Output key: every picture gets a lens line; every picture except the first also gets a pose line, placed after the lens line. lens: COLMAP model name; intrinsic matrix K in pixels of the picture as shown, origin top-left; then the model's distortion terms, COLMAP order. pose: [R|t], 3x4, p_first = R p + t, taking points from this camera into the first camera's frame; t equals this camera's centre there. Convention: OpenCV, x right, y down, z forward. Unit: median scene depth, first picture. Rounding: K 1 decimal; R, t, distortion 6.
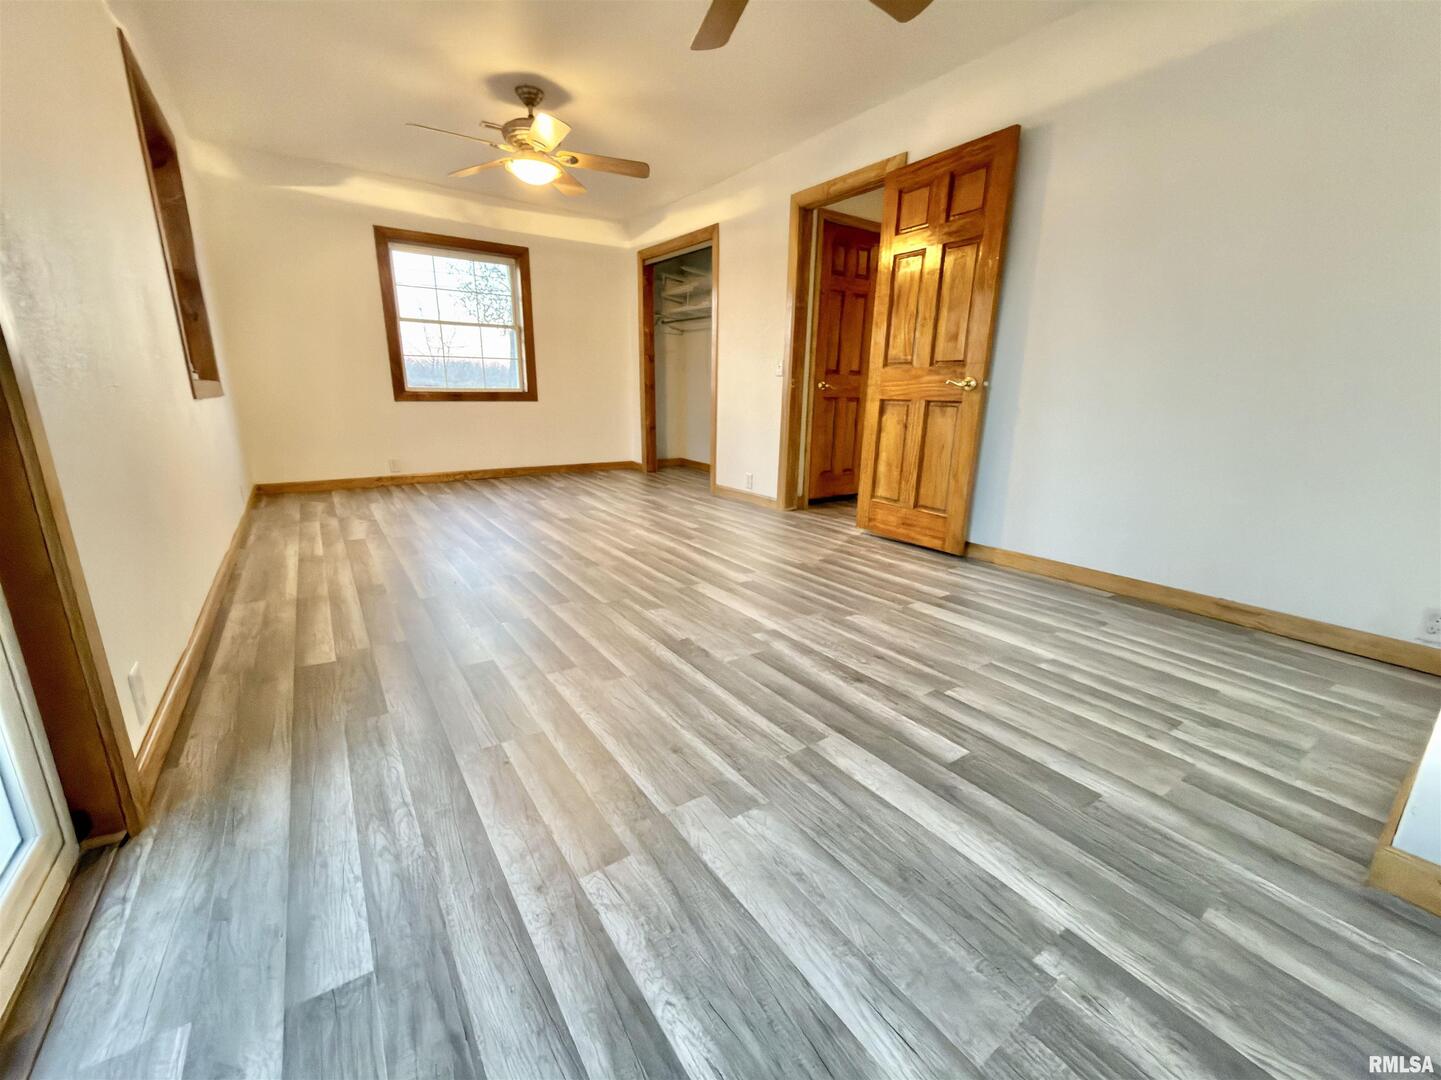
lens RADIAL K [[572.6, 0, 721.0], [0, 572.6, 540.4], [0, 0, 1]] dist [-0.002551, -0.000623]
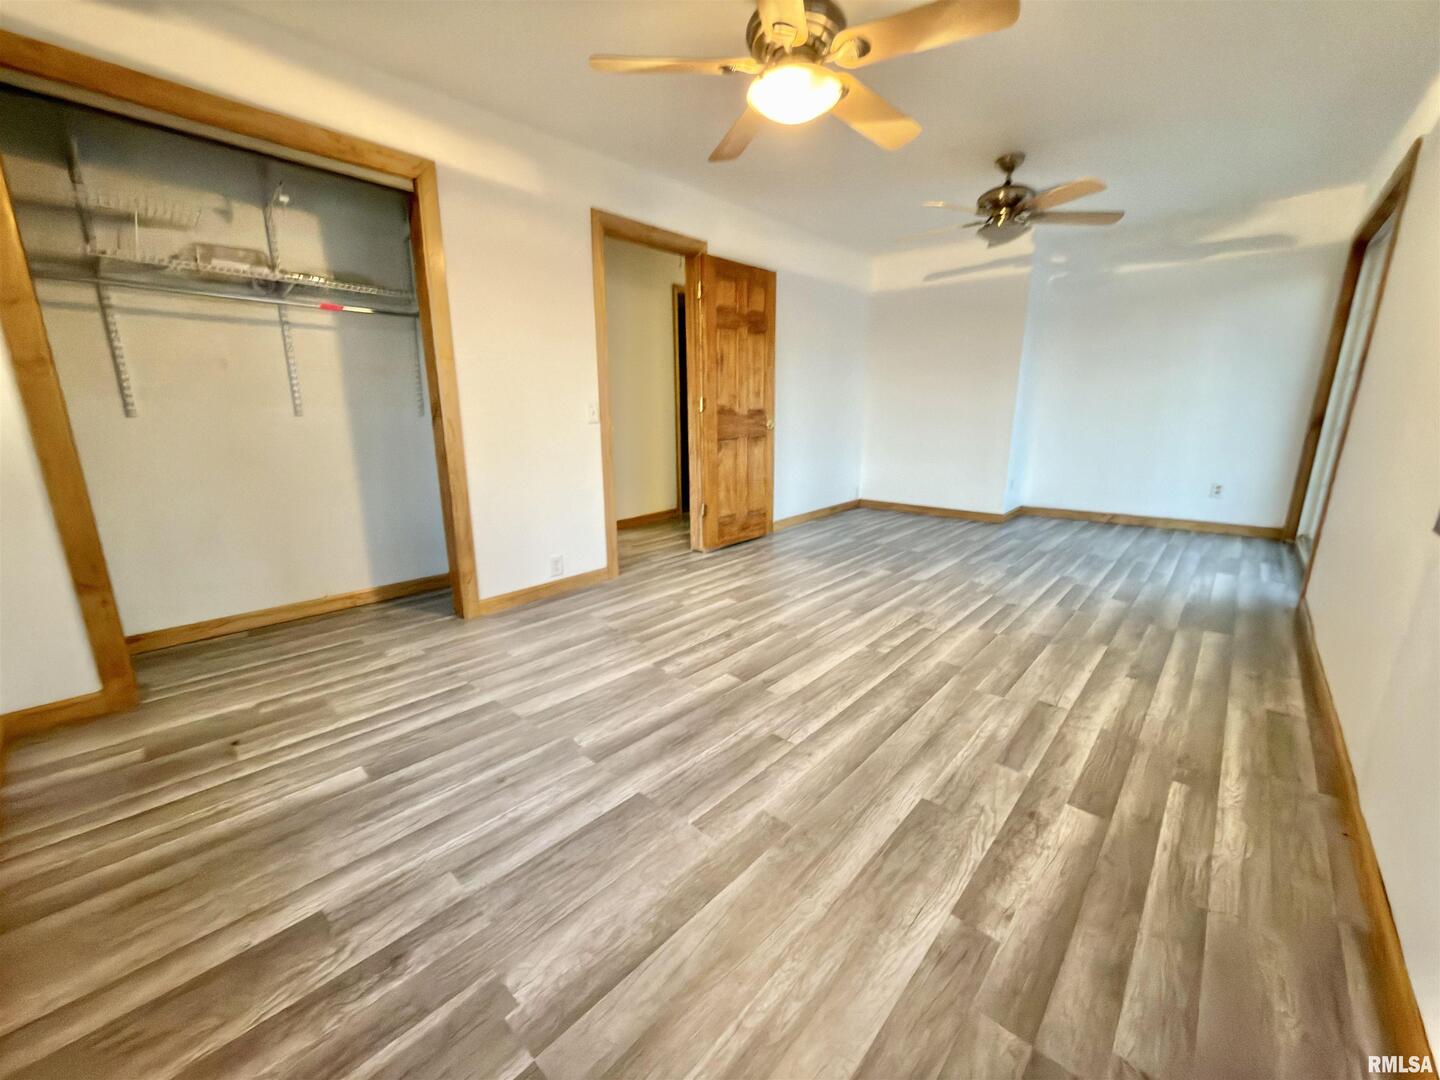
lens RADIAL K [[572.2, 0, 721.6], [0, 572.2, 537.7], [0, 0, 1]] dist [-0.002551, -0.000623]
pose [[-0.220155, -0.235138, 0.946700, -1.094474], [0.247323, 0.925344, 0.287349, -0.473909], [-0.943590, 0.297403, -0.145564, 1.458013]]
